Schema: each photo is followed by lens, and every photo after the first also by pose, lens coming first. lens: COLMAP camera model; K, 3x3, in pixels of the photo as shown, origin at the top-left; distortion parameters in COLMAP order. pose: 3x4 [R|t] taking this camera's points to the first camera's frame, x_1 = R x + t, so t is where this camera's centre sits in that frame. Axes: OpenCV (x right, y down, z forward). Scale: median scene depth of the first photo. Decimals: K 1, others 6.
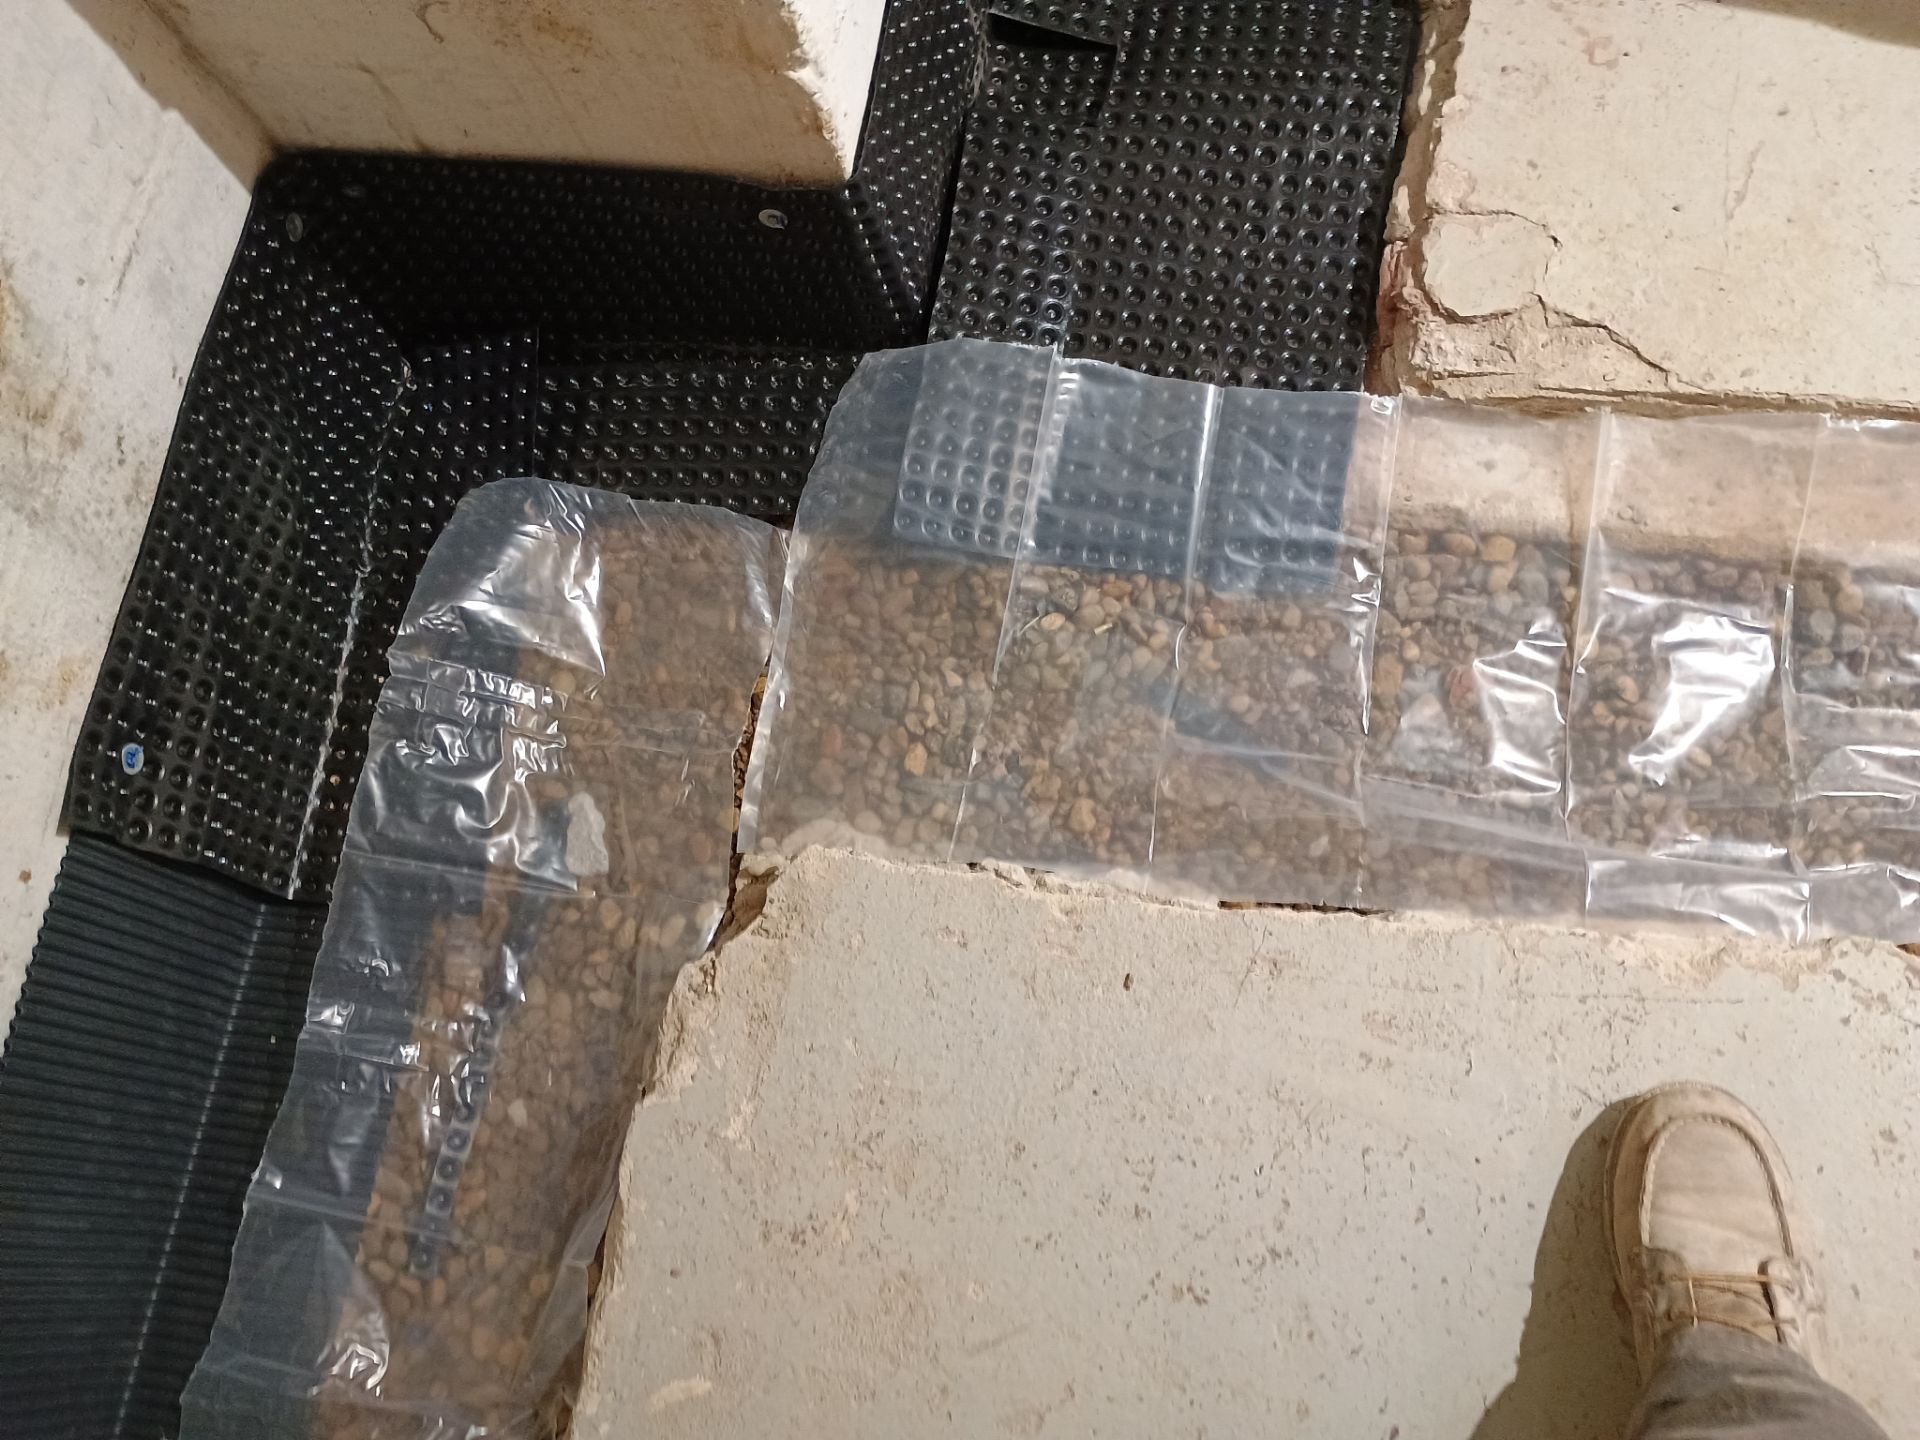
lens RADIAL K [[1645.6, 0, 942.7], [0, 1645.6, 757.5], [0, 0, 1]] dist [0.066502, -0.082464]
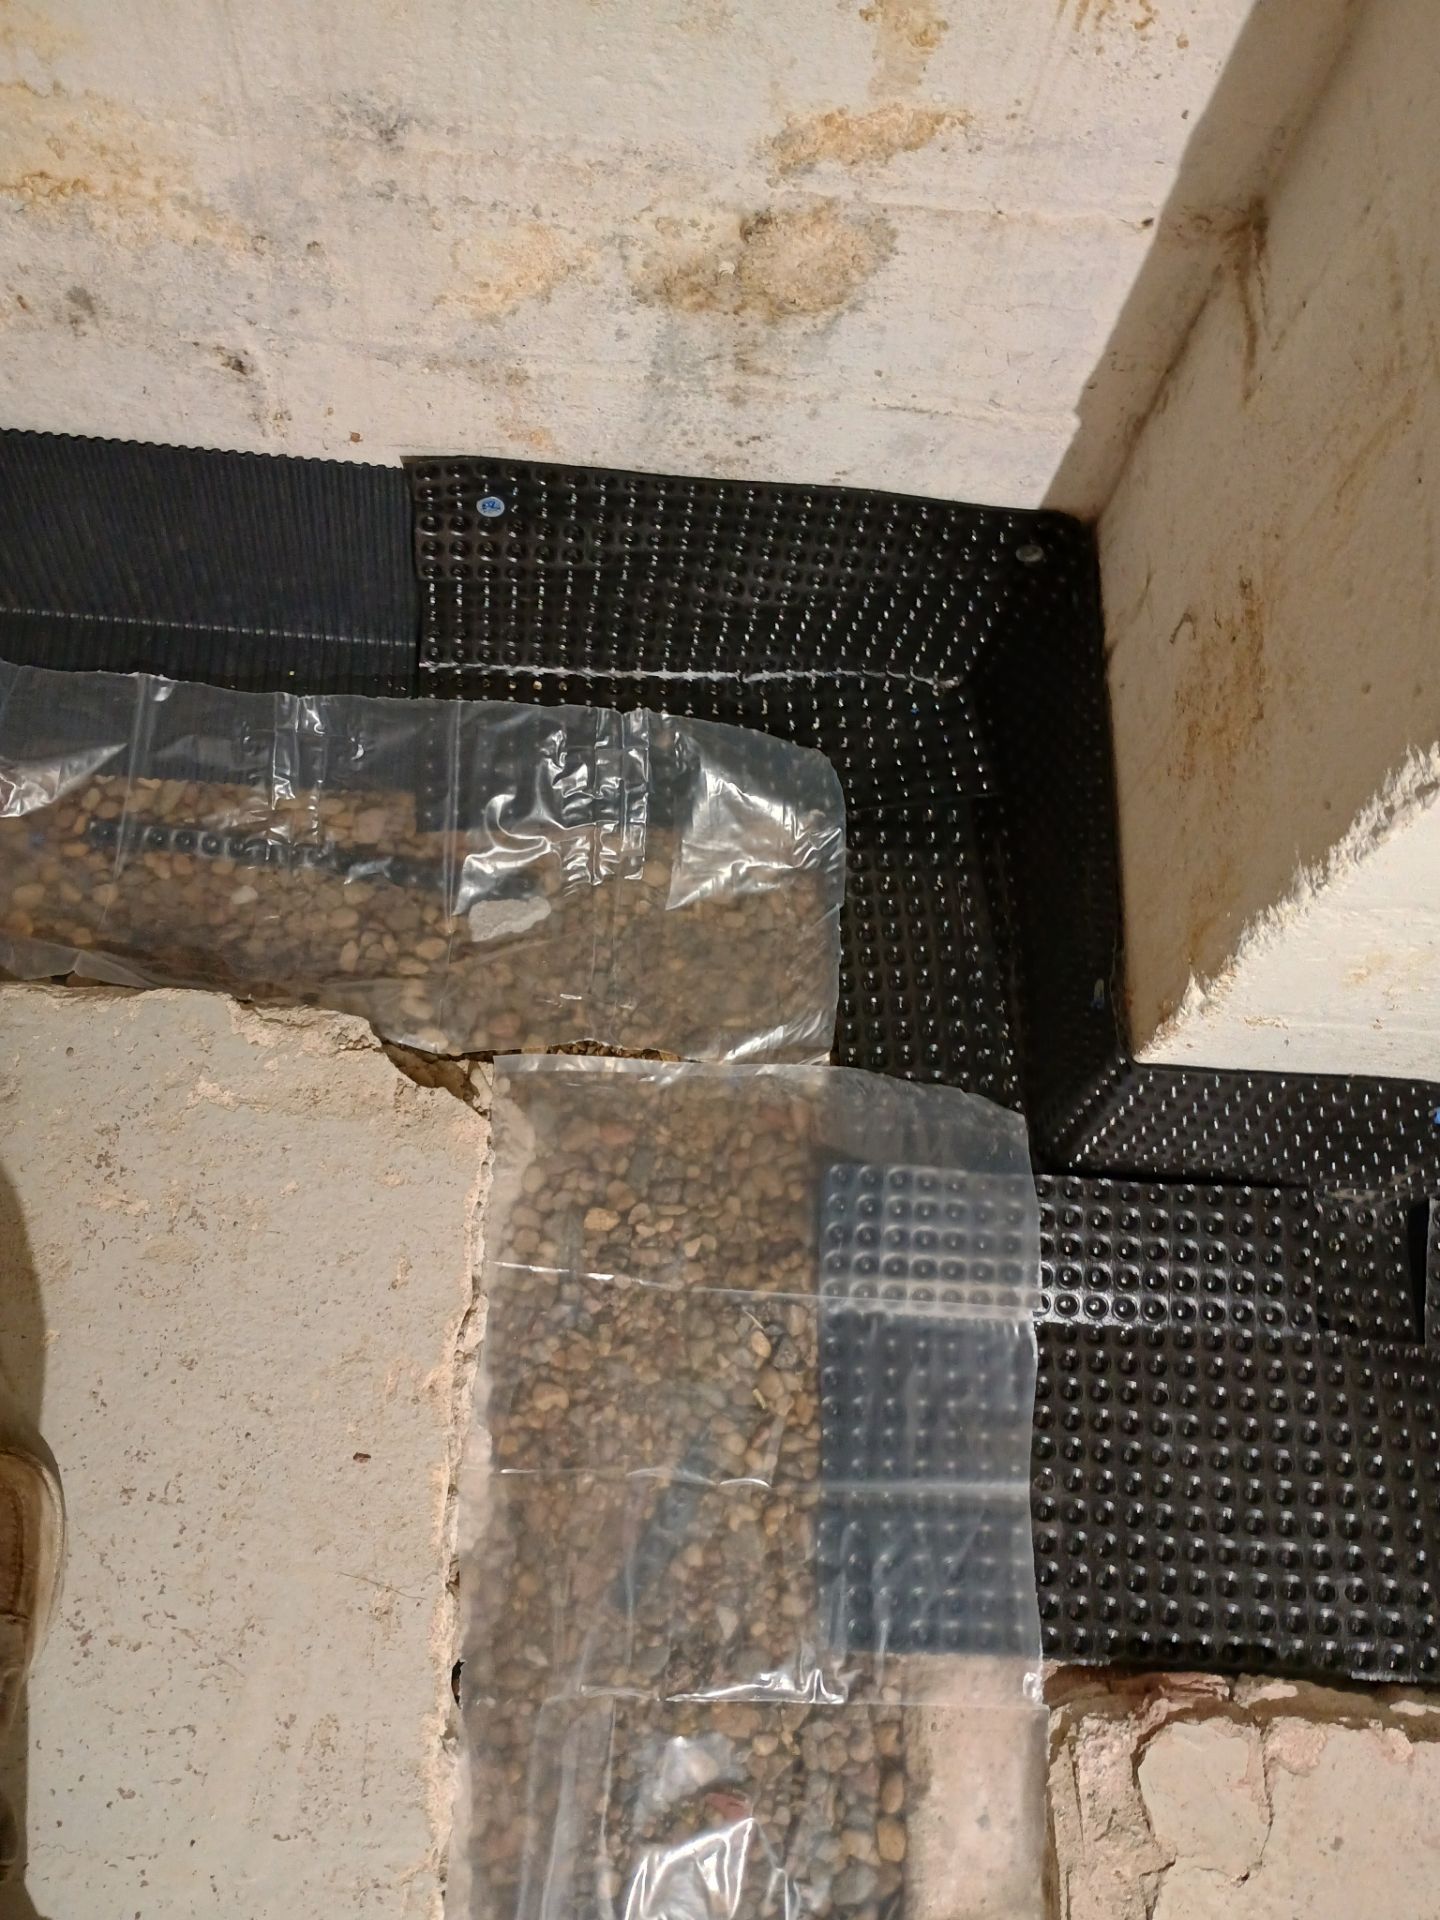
lens RADIAL K [[1645.6, 0, 701.8], [0, 1645.6, 977.0], [0, 0, 1]] dist [0.066502, -0.082464]
pose [[0.120420, 0.967455, -0.222553, 0.072510], [-0.978383, 0.153627, 0.138436, -0.222751], [0.168121, 0.201072, 0.965042, 0.021130]]
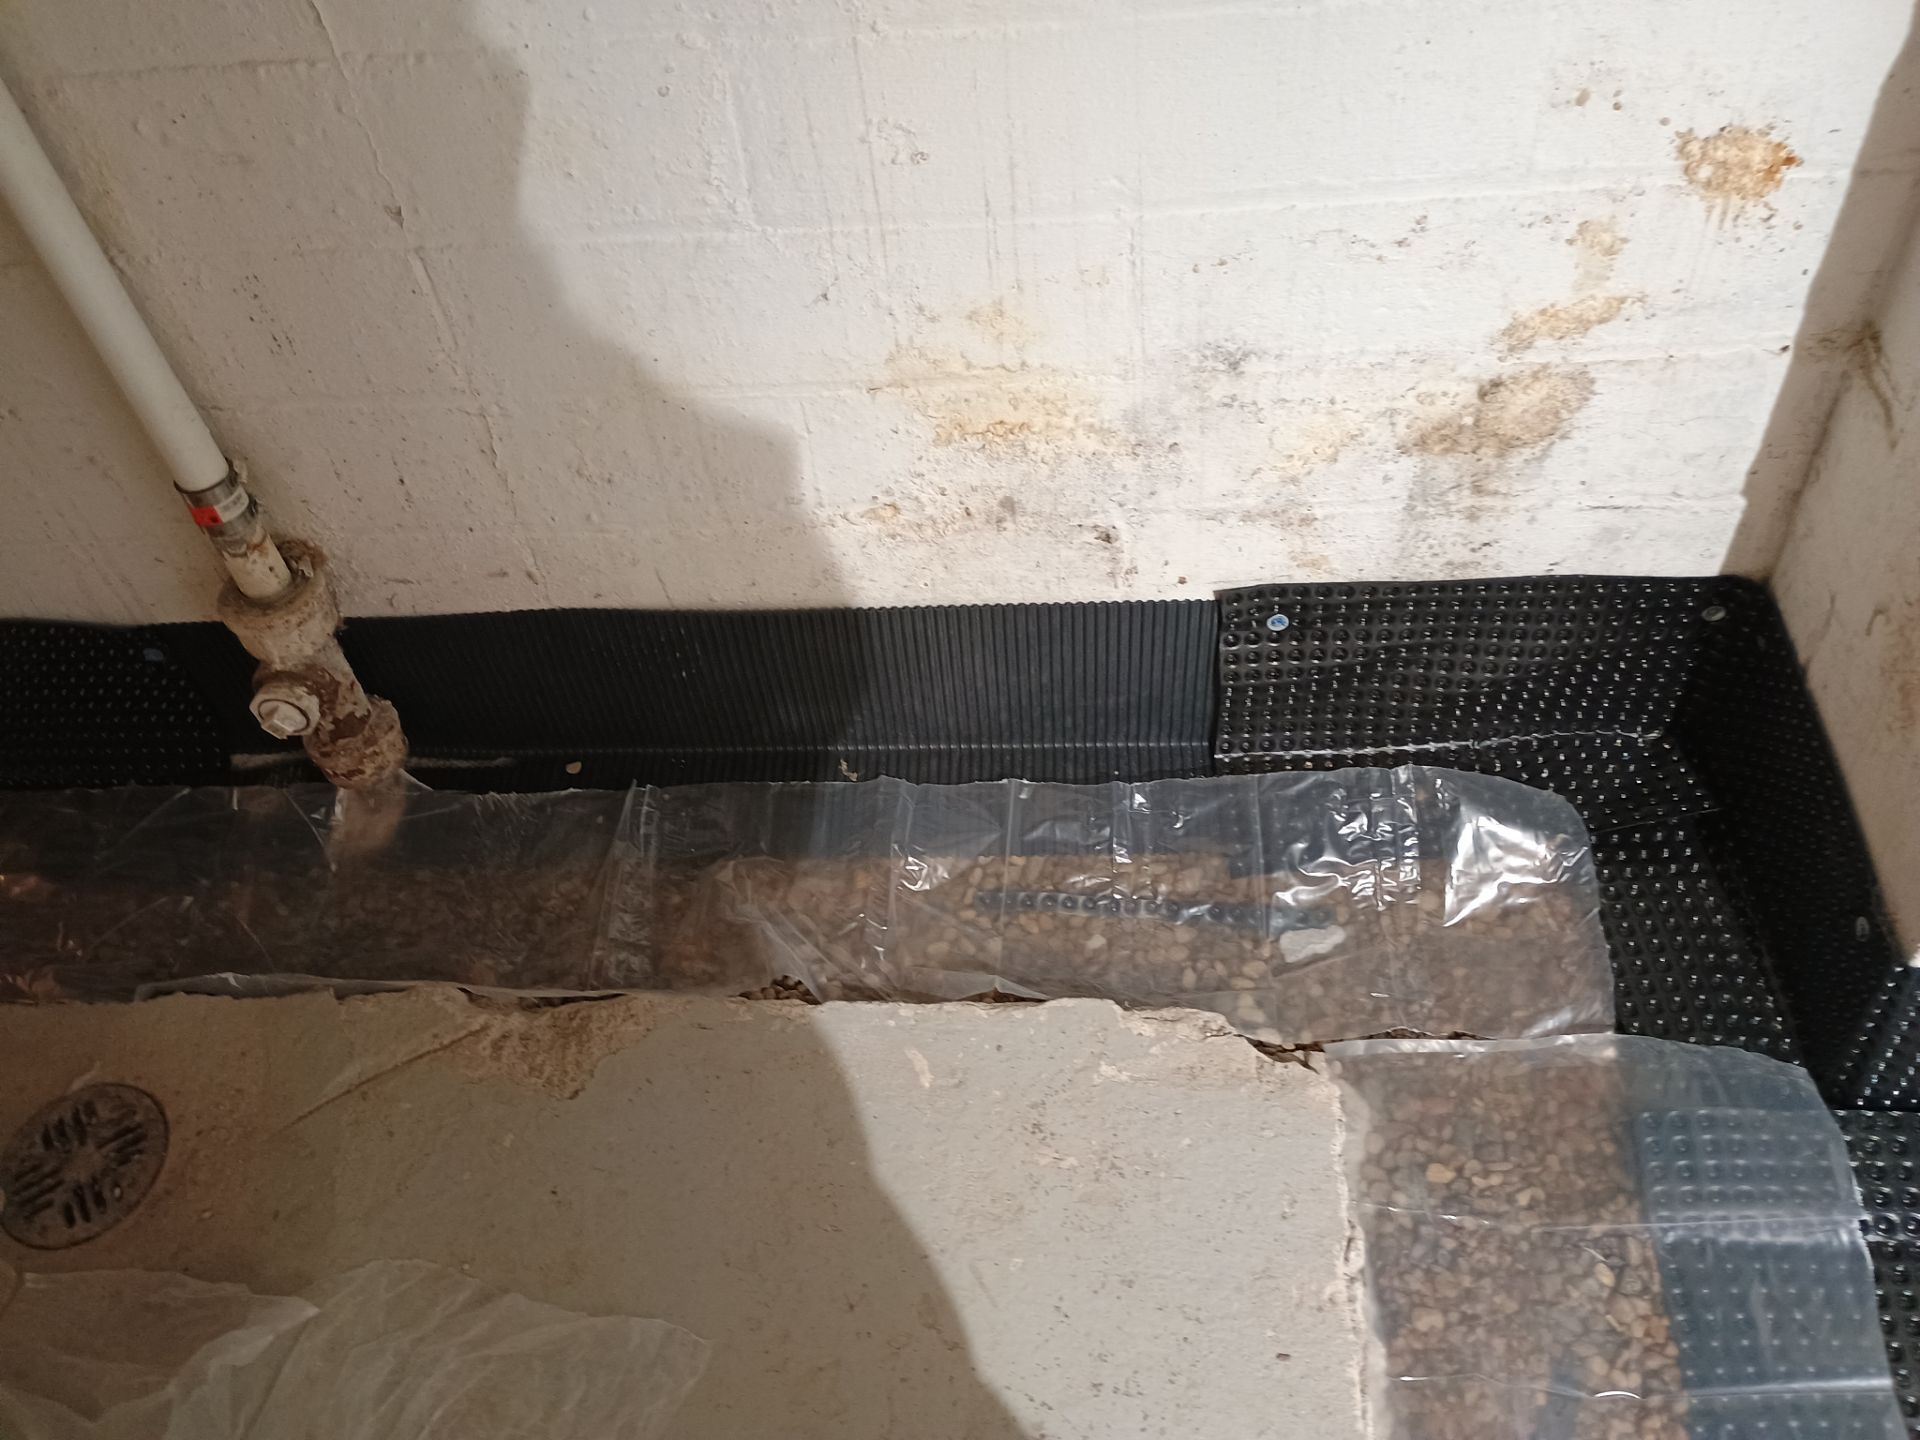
lens RADIAL K [[1645.6, 0, 962.4], [0, 1645.6, 719.8], [0, 0, 1]] dist [0.066502, -0.082464]
pose [[0.122400, 0.833231, -0.539208, 0.313659], [-0.929519, 0.286667, 0.231982, -0.049967], [0.347868, 0.472809, 0.809592, -0.222800]]
